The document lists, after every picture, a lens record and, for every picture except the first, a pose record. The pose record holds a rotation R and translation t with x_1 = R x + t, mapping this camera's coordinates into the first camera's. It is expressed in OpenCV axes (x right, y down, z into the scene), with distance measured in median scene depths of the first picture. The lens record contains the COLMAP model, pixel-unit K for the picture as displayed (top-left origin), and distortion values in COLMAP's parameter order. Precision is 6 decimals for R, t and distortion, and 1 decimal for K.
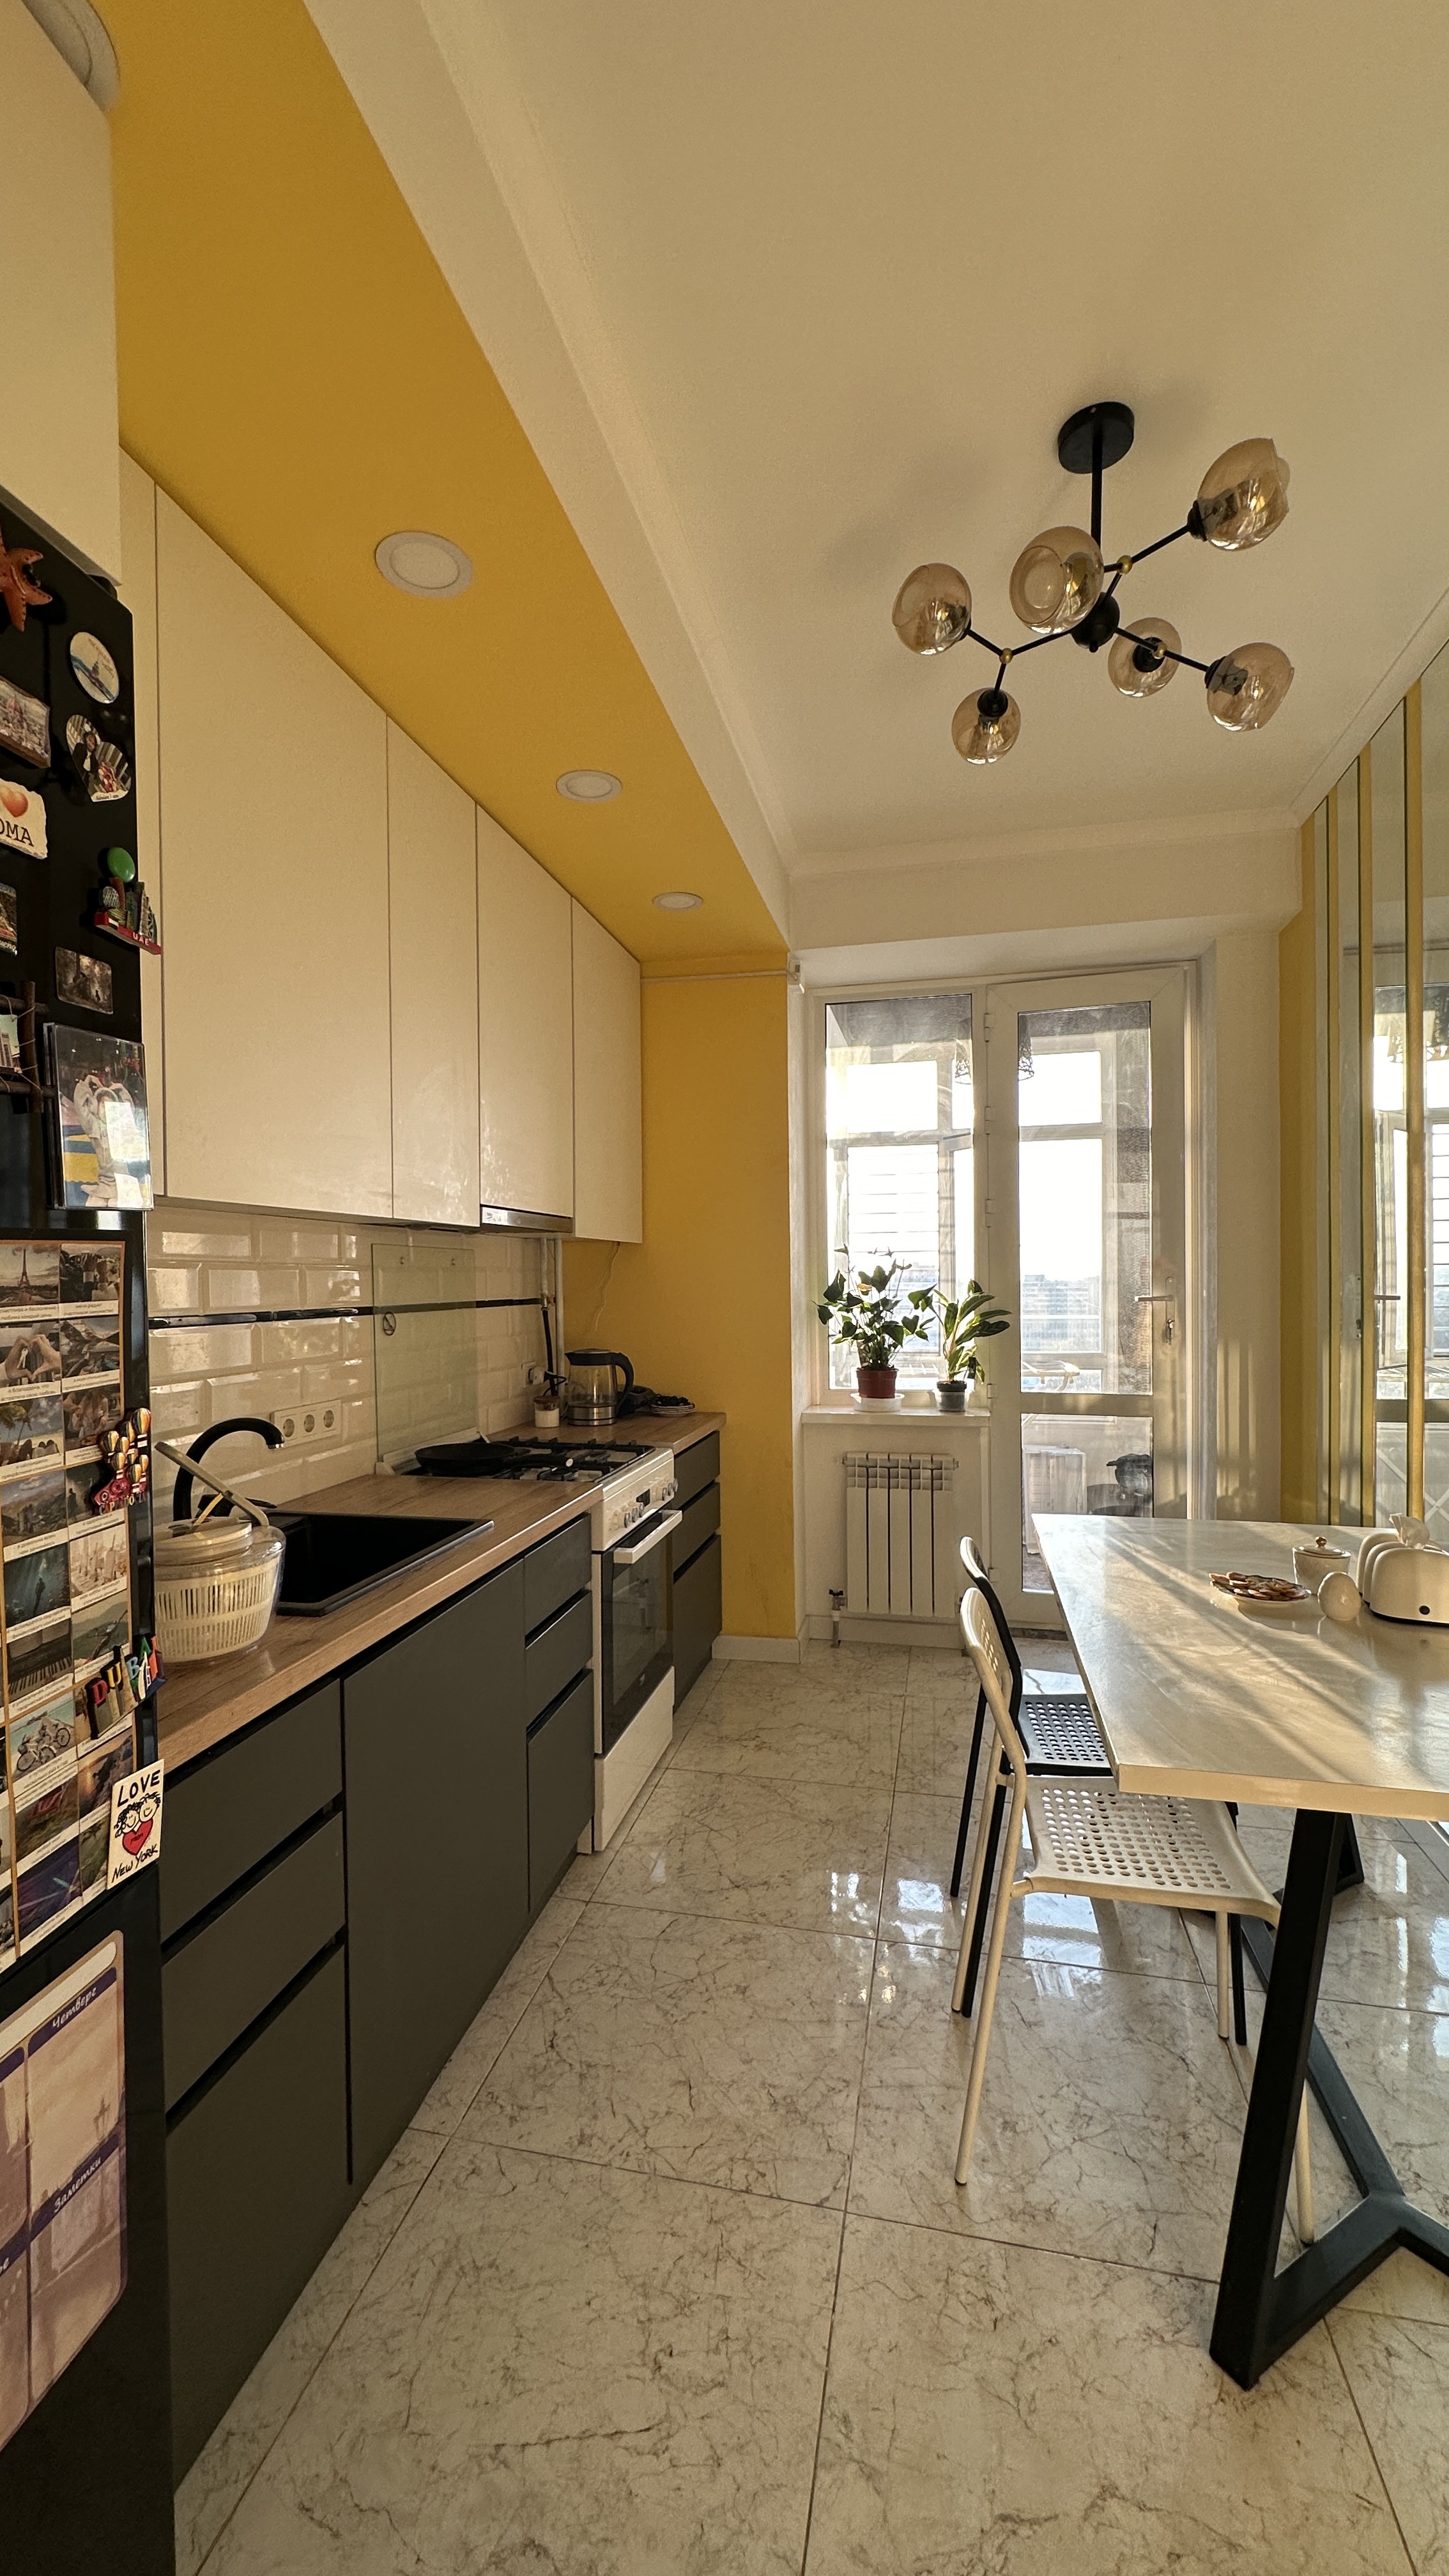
lens RADIAL K [[1021.7, 0, 725.9], [0, 1021.7, 1288.1], [0, 0, 1]] dist [-0.000105, 0.001075]
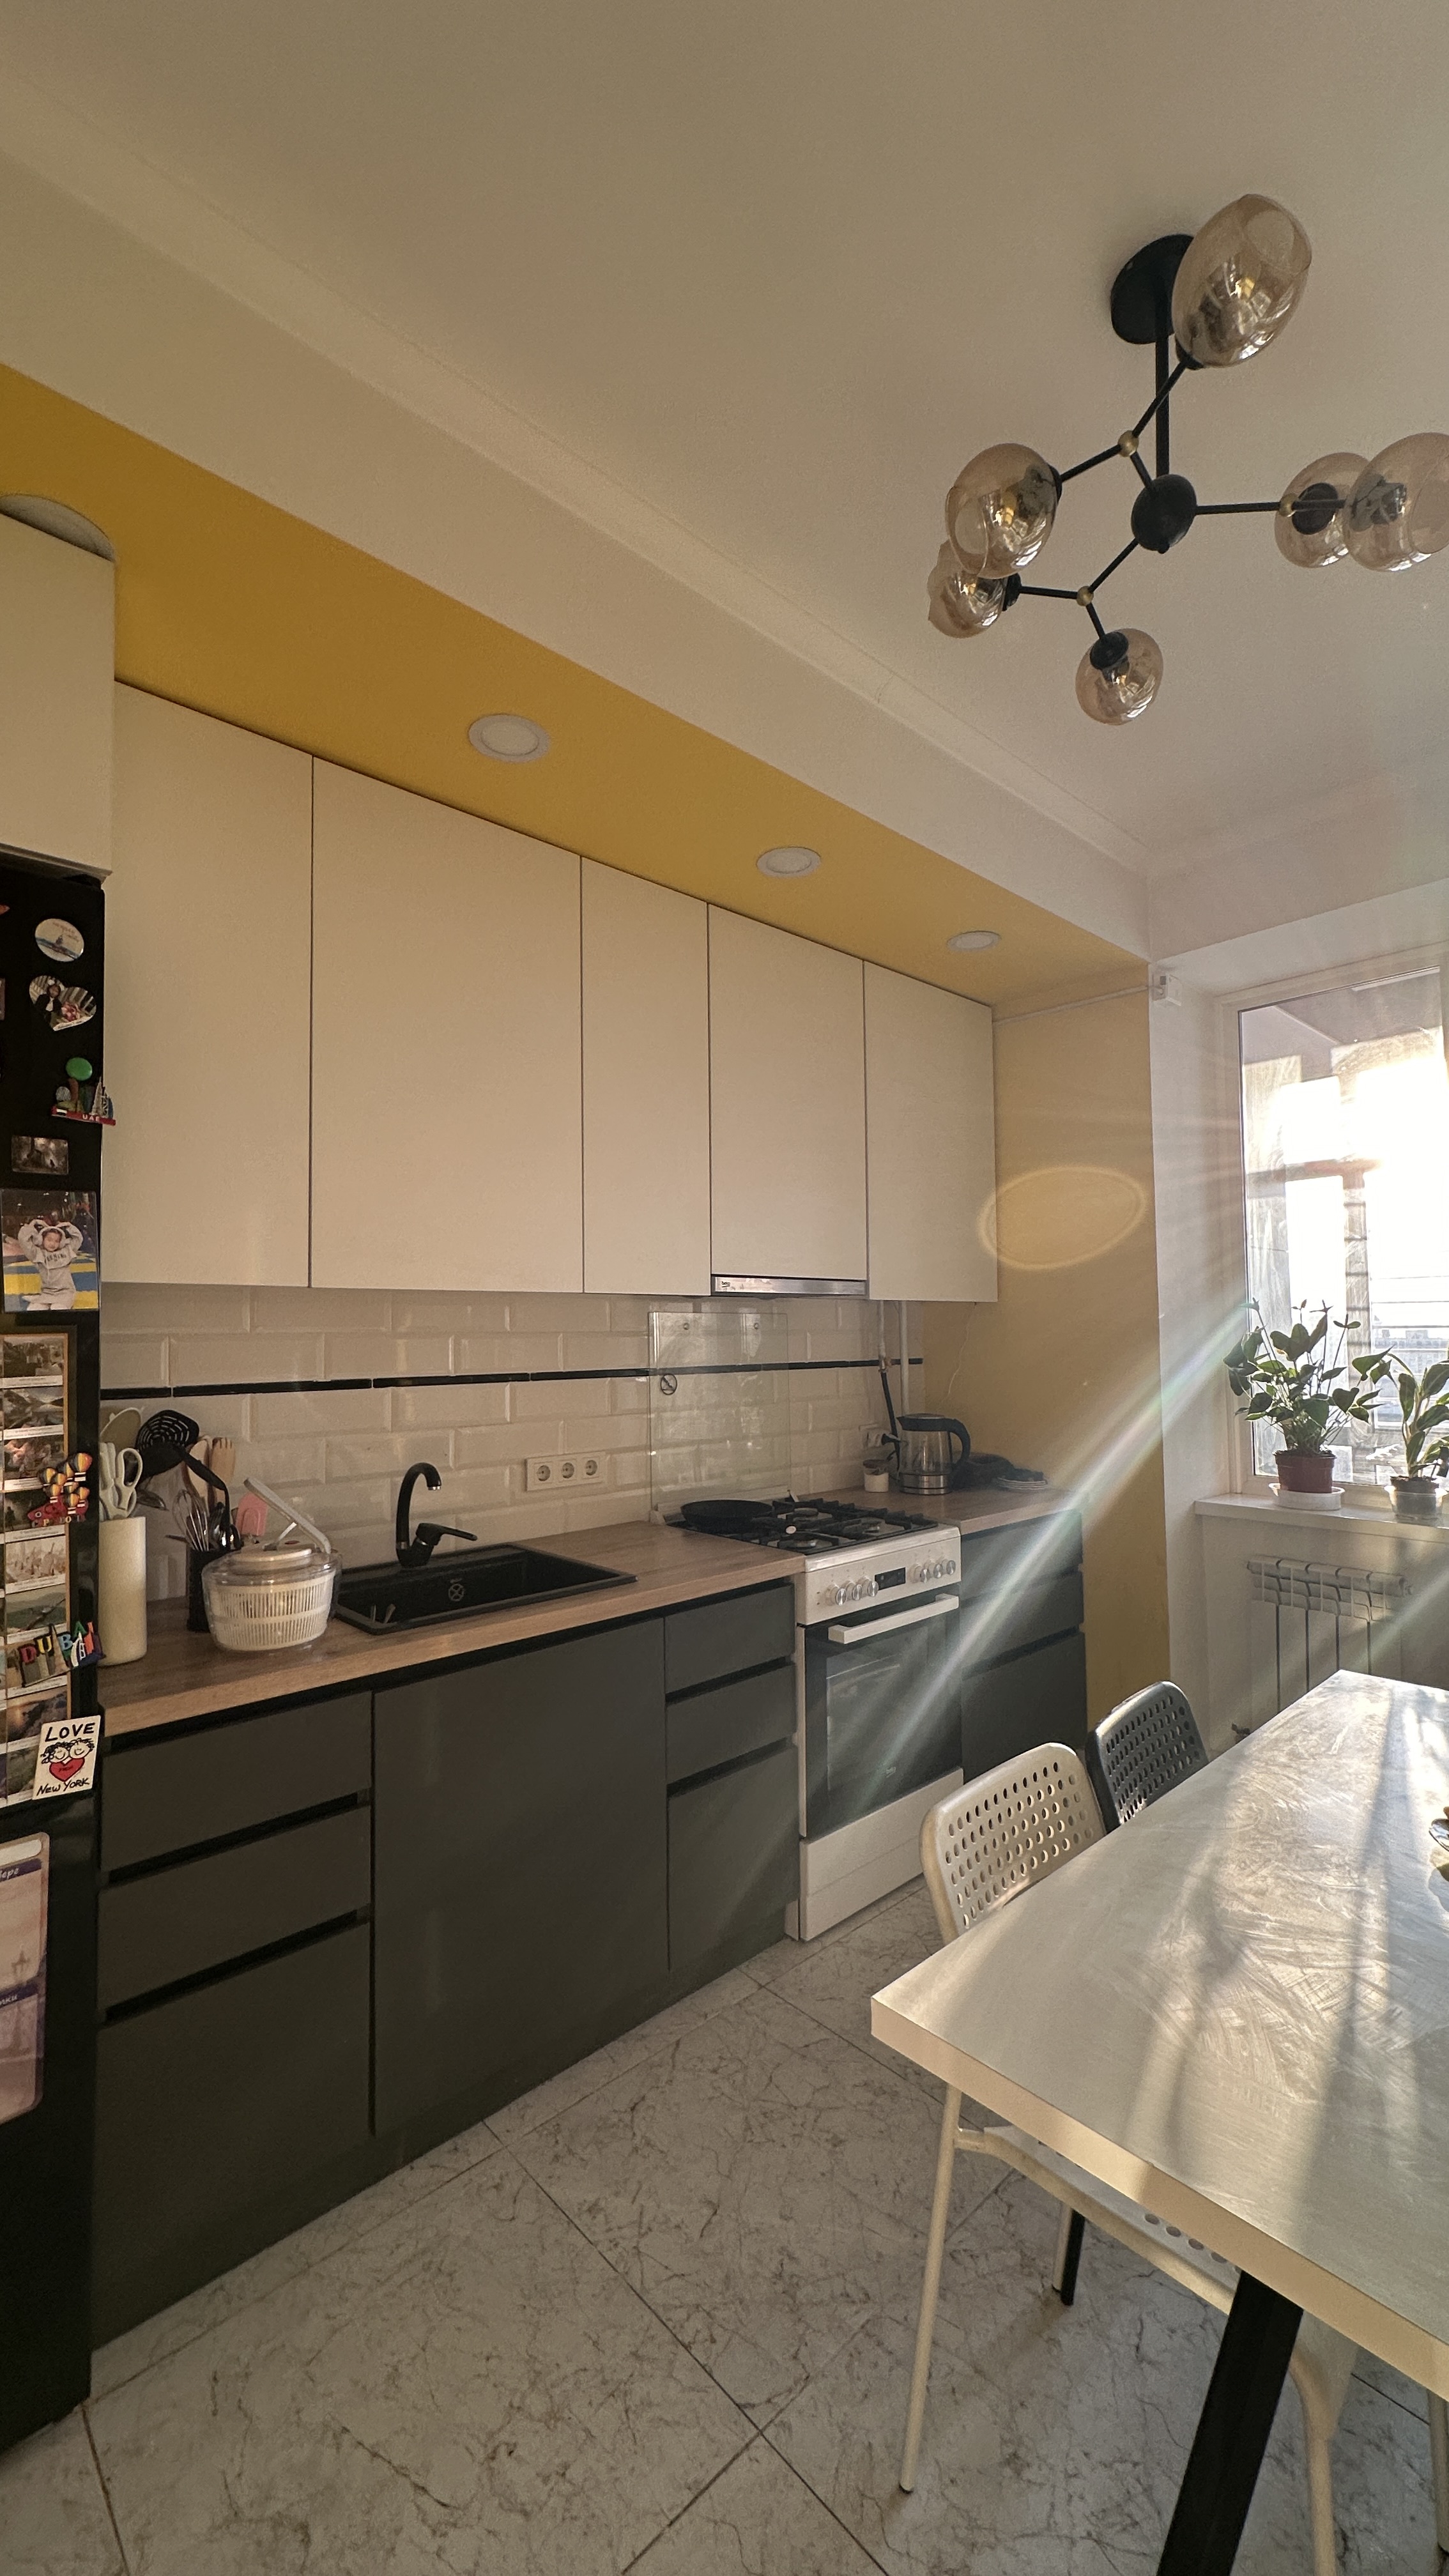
lens RADIAL K [[1021.7, 0, 726.6], [0, 1021.7, 1288.0], [0, 0, 1]] dist [-0.000105, 0.001075]
pose [[0.822302, -0.024875, -0.568507, 0.388919], [-0.002865, 0.998851, -0.047848, -0.017599], [0.569043, 0.040974, 0.821286, 0.144783]]
